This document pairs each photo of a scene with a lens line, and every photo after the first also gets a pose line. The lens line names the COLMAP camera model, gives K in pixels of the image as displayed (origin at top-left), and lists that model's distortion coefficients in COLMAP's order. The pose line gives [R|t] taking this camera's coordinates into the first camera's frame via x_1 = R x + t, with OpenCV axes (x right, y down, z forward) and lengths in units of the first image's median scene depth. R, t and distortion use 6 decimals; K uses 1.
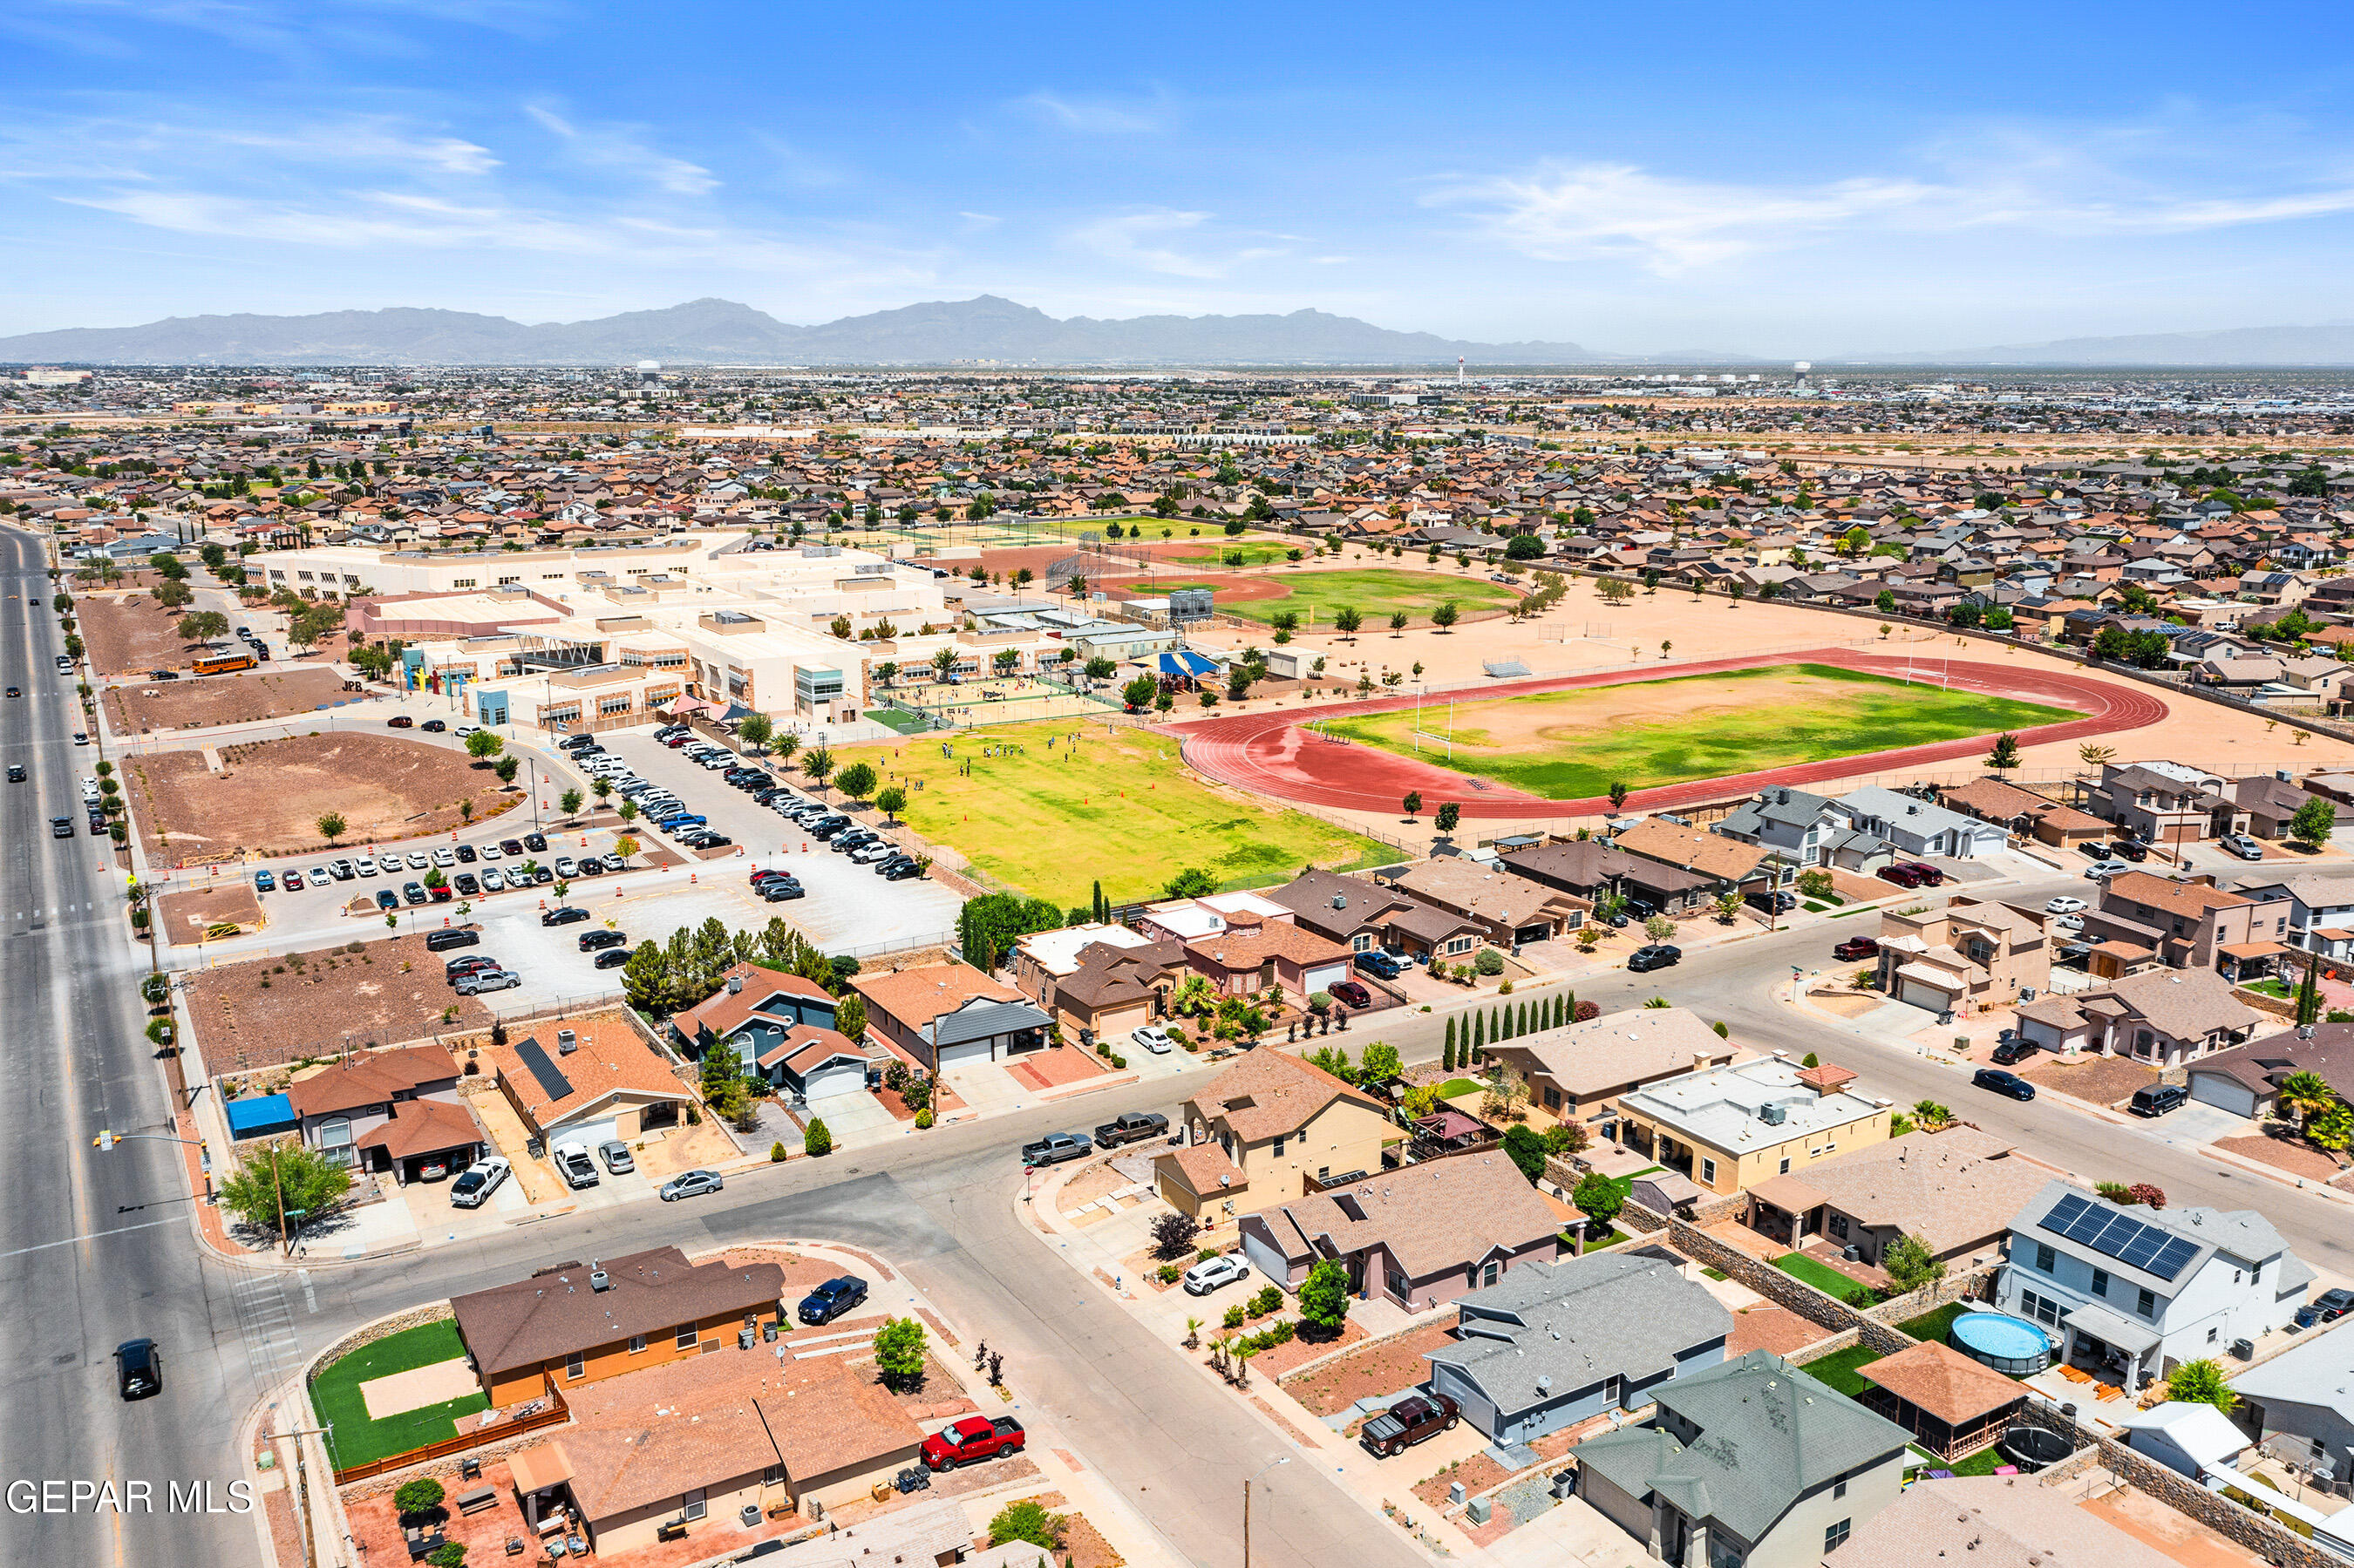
lens RADIAL K [[1872.7, 0, 1185.3], [0, 1872.7, 791.8], [0, 0, 1]] dist [-0.002410, 0.005131]
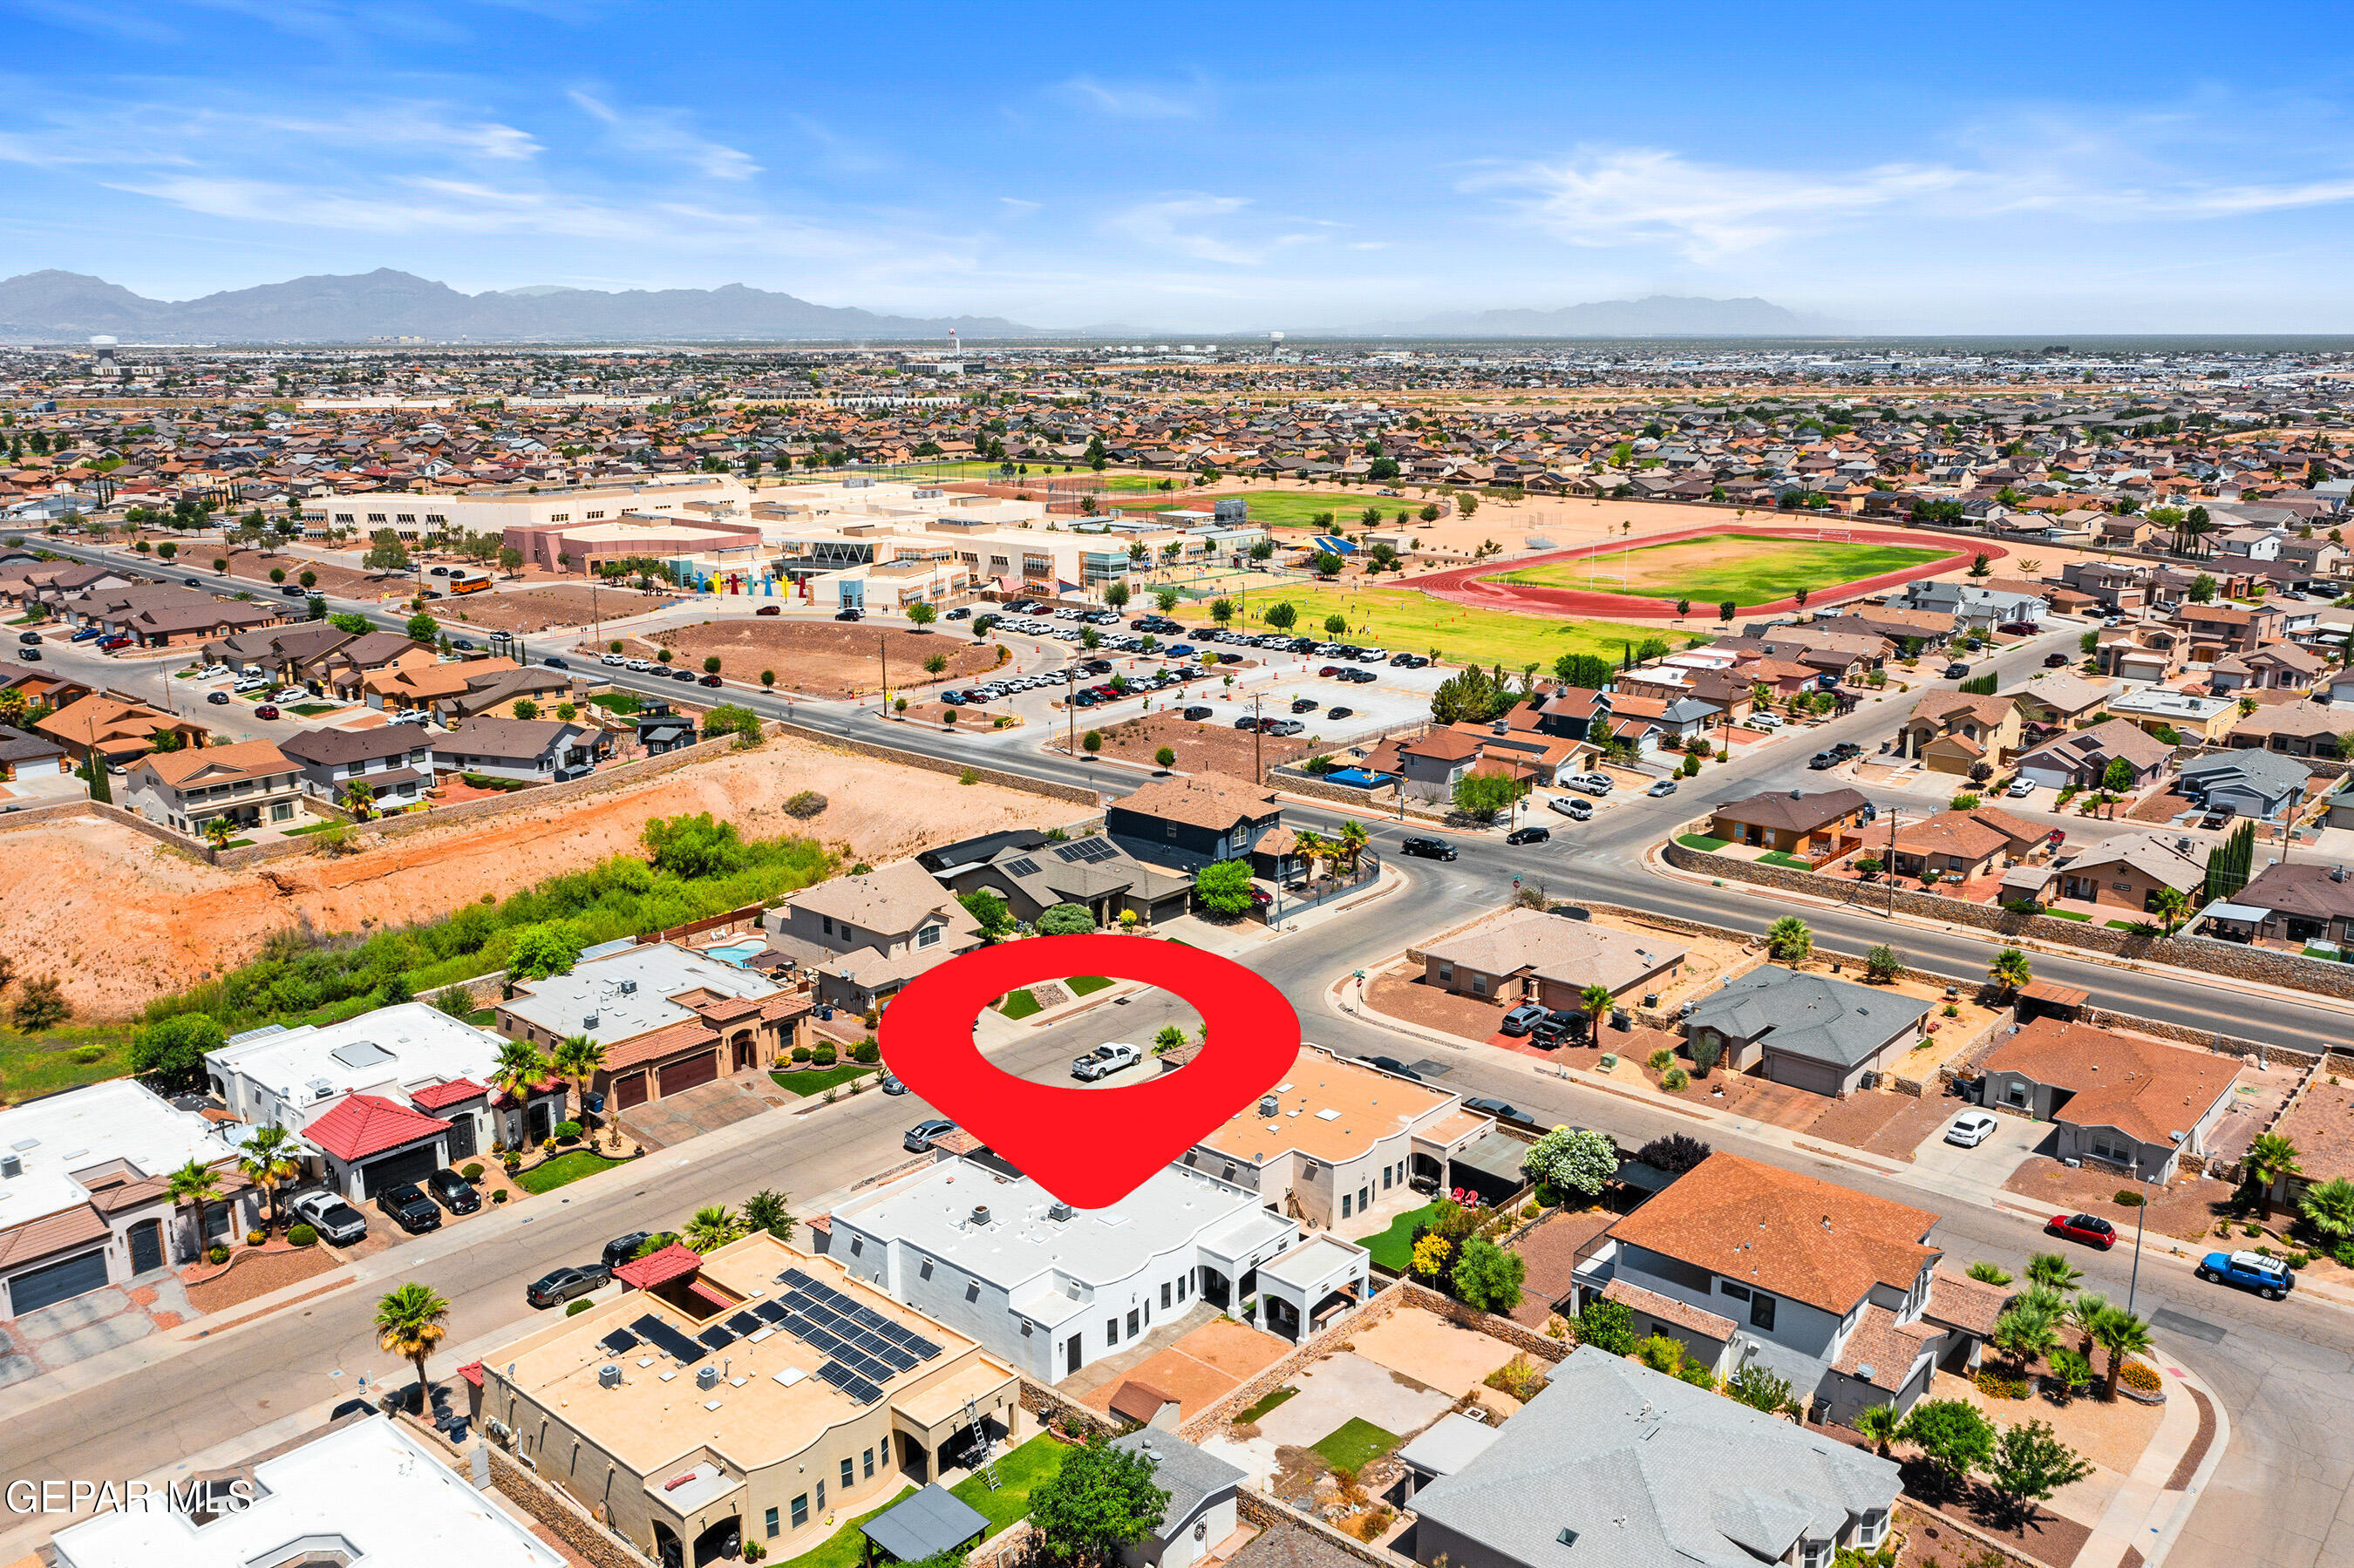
lens RADIAL K [[1872.7, 0, 1169.1], [0, 1872.7, 786.3], [0, 0, 1]] dist [-0.002410, 0.005131]
pose [[0.955569, -0.073547, 0.285444, -0.437787], [0.071034, 0.997290, 0.019163, 0.056749], [-0.286080, 0.001965, 0.958204, -0.164601]]
